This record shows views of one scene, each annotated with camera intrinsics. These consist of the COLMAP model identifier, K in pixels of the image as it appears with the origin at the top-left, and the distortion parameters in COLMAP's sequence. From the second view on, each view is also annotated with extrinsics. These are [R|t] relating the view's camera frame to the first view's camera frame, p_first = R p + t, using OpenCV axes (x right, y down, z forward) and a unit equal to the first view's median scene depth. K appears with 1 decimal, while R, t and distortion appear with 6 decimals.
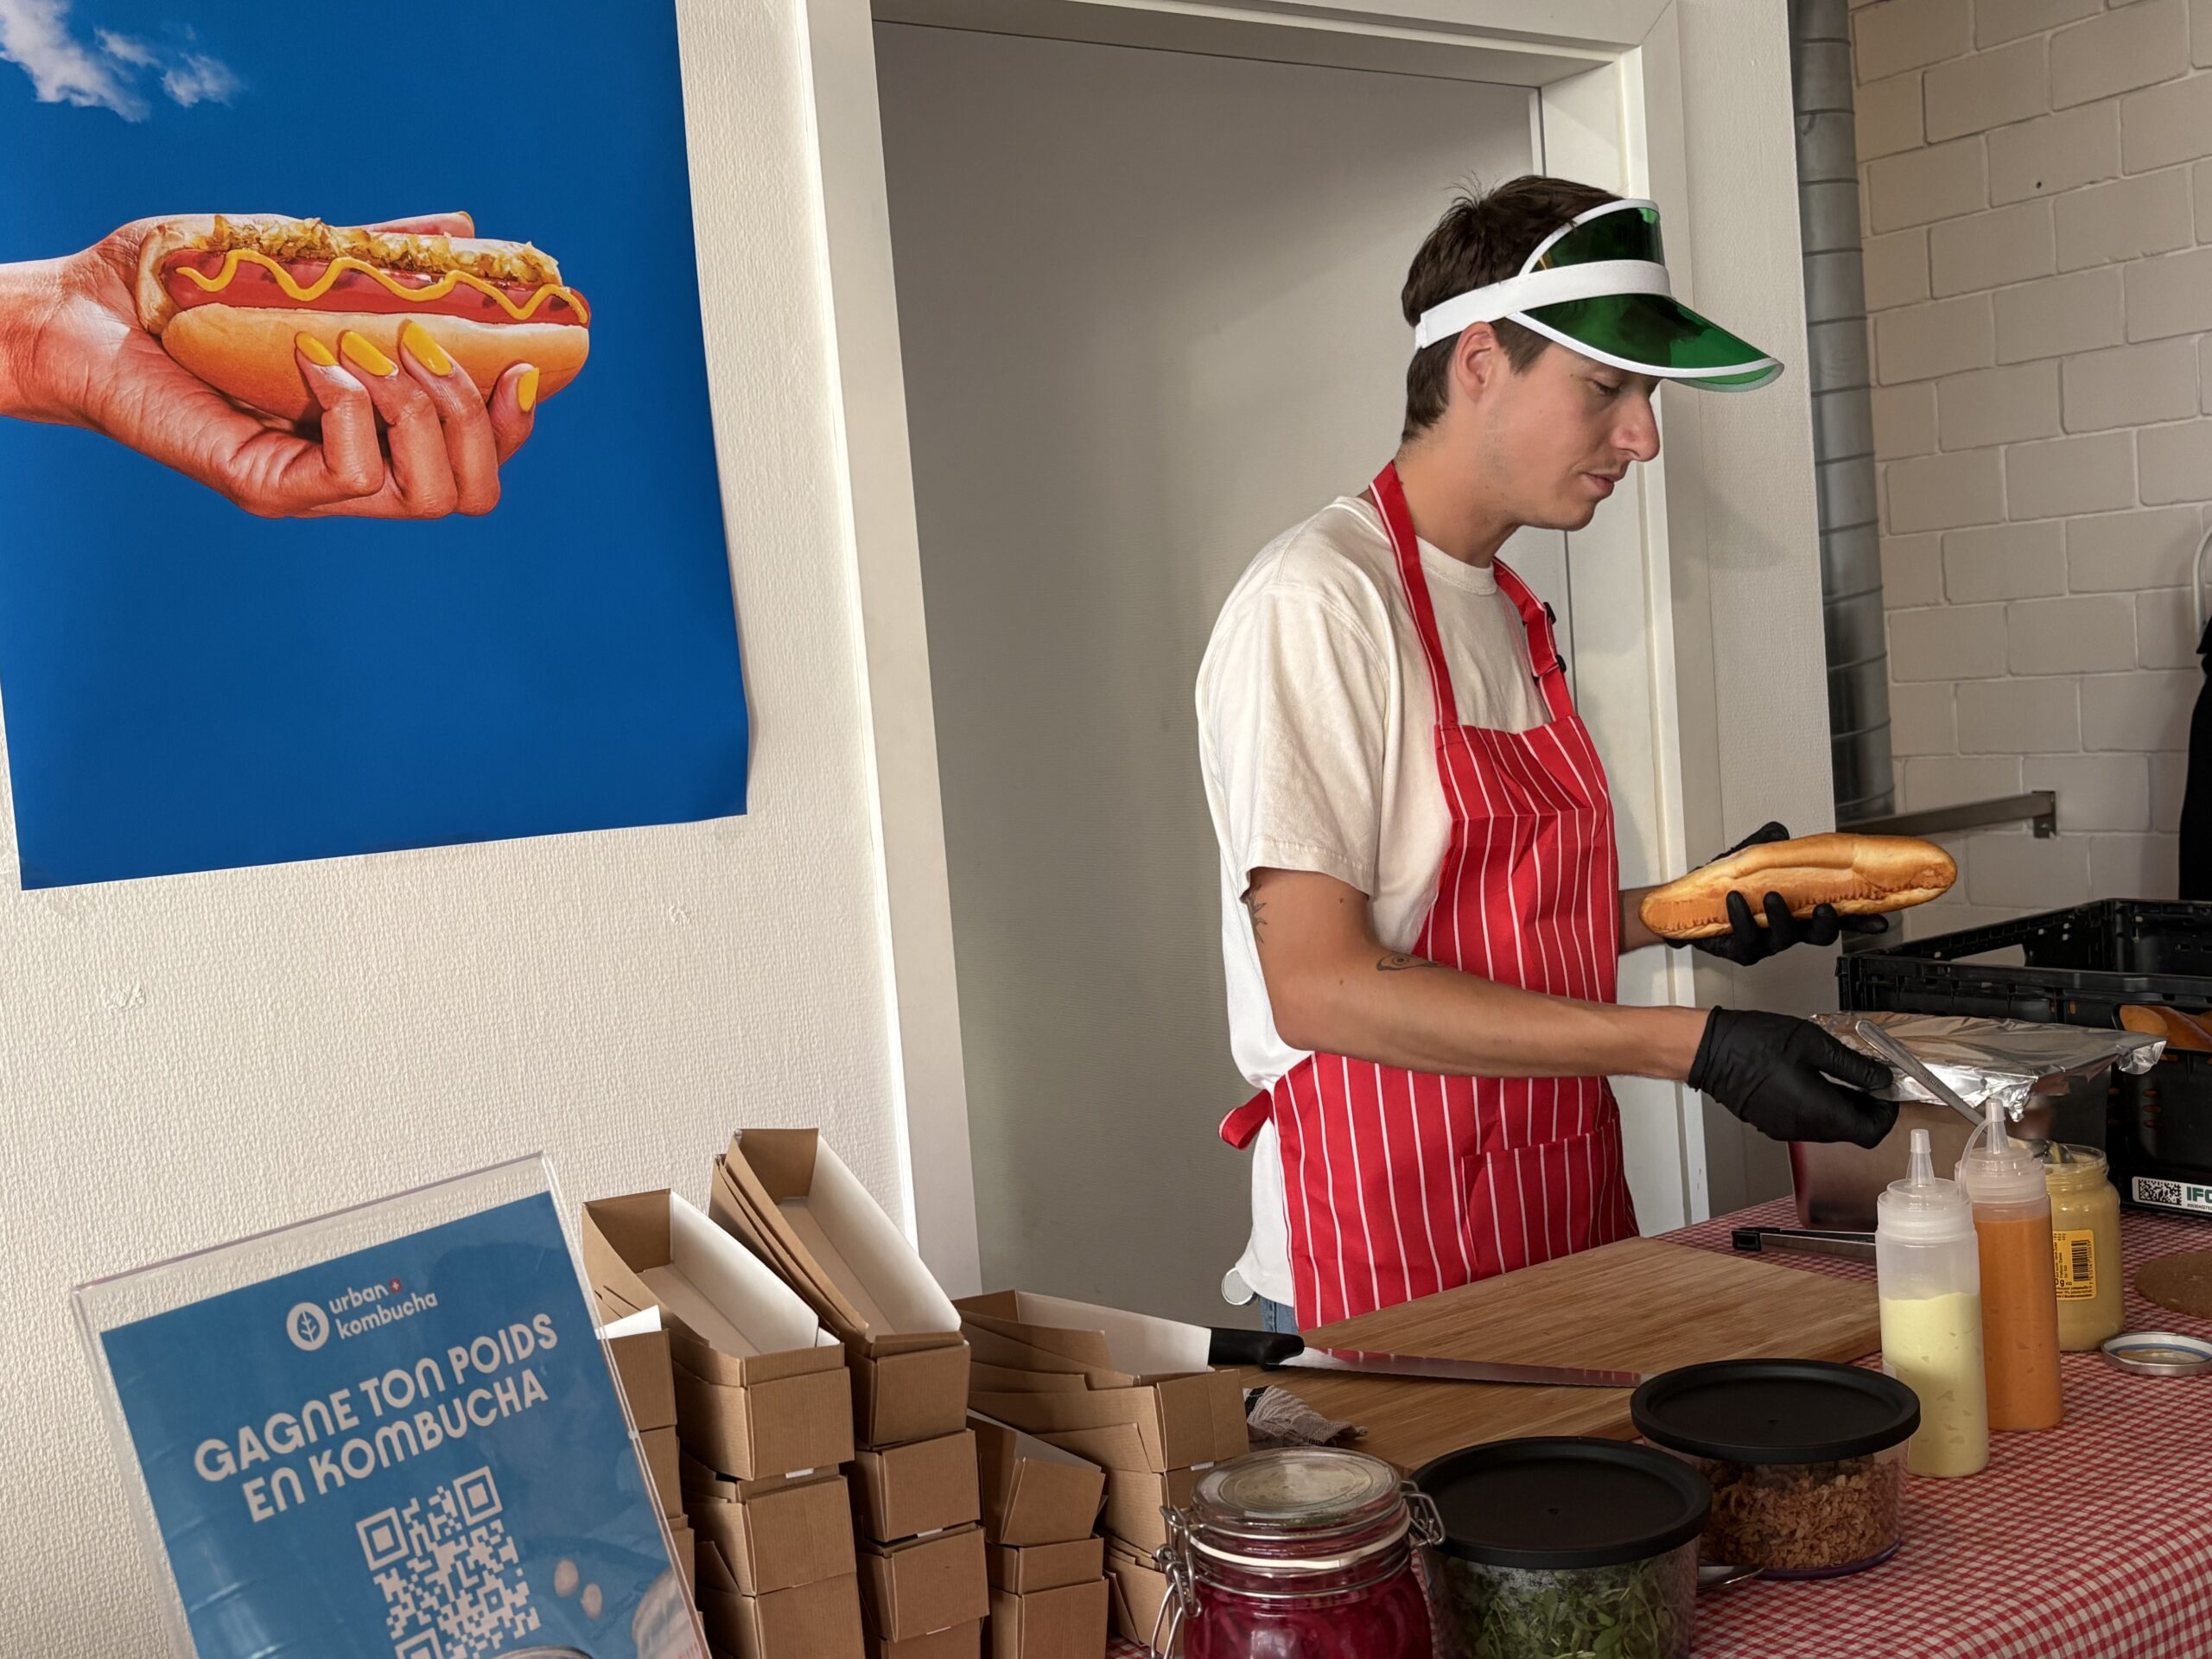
lens RADIAL K [[2350.9, 0, 1106.0], [0, 2350.9, 829.5], [0, 0, 1]] dist [0.022049, -0.015924]
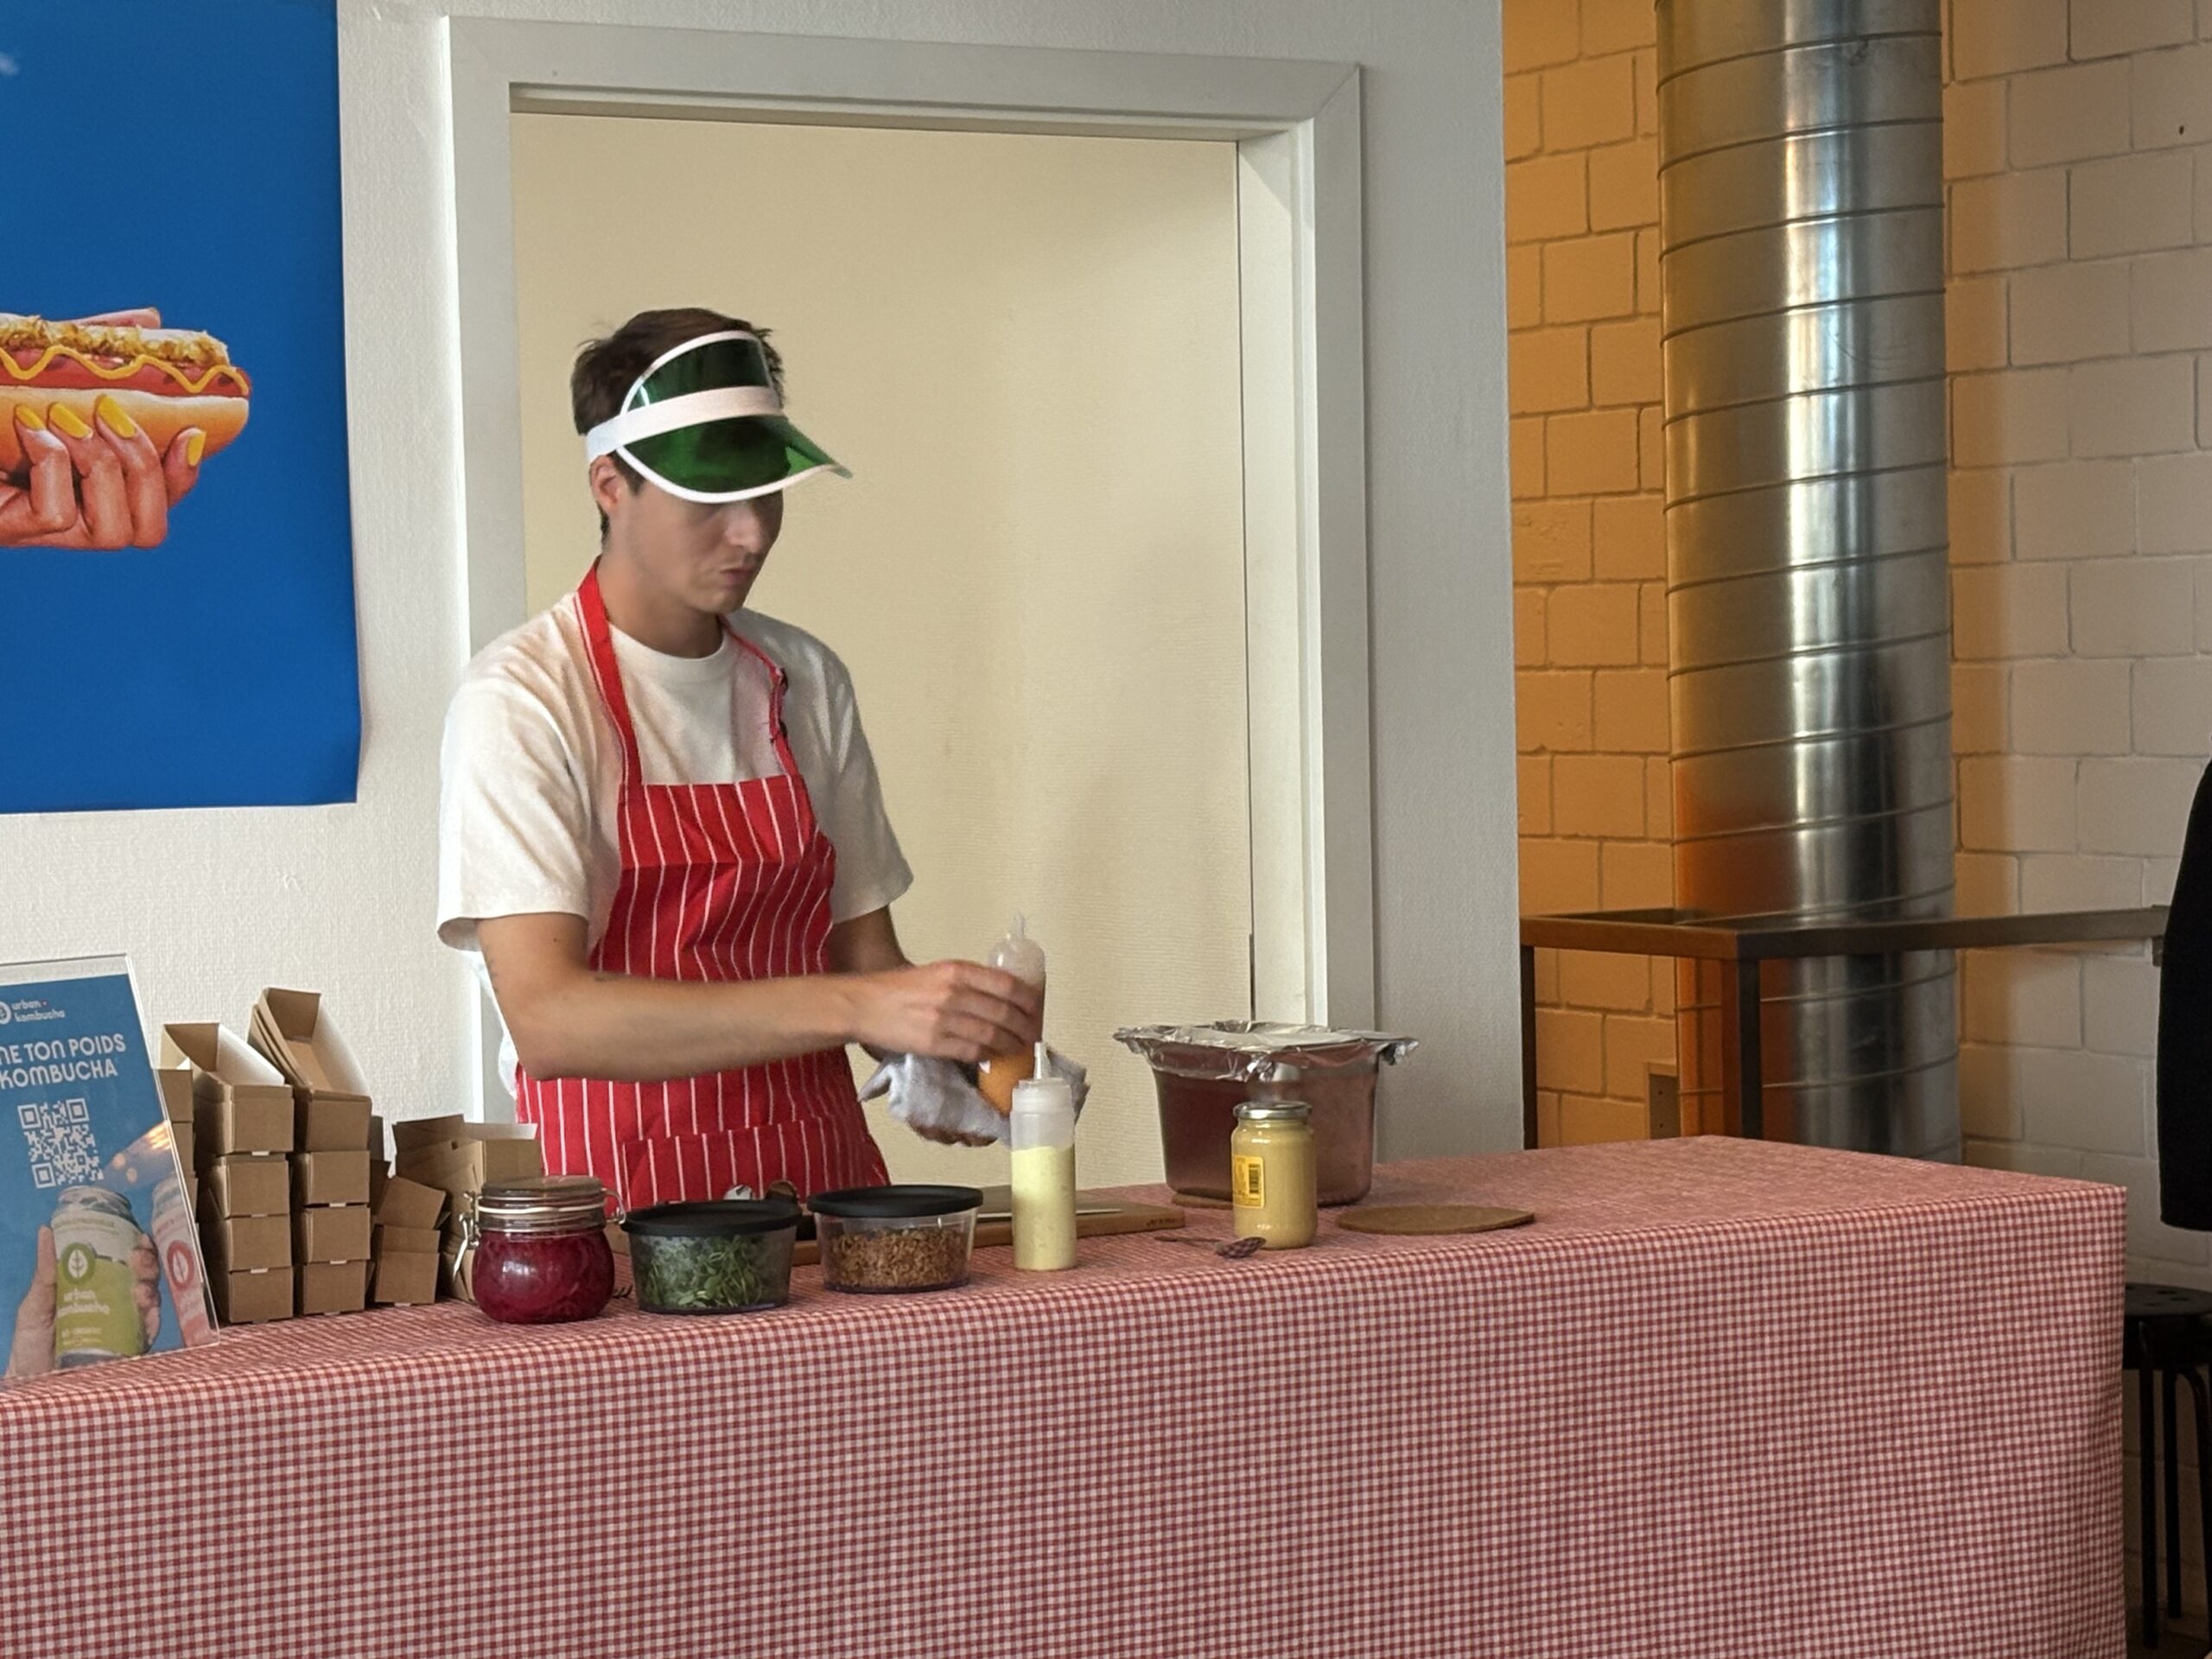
lens RADIAL K [[4786.9, 0, 1106.0], [0, 4786.9, 829.5], [0, 0, 1]] dist [0.193872, 0.341088]
pose [[0.994239, 0.063494, -0.086350, 0.478517], [-0.065560, 0.997621, -0.021301, 0.037970], [0.084793, 0.026839, 0.996037, -1.536597]]
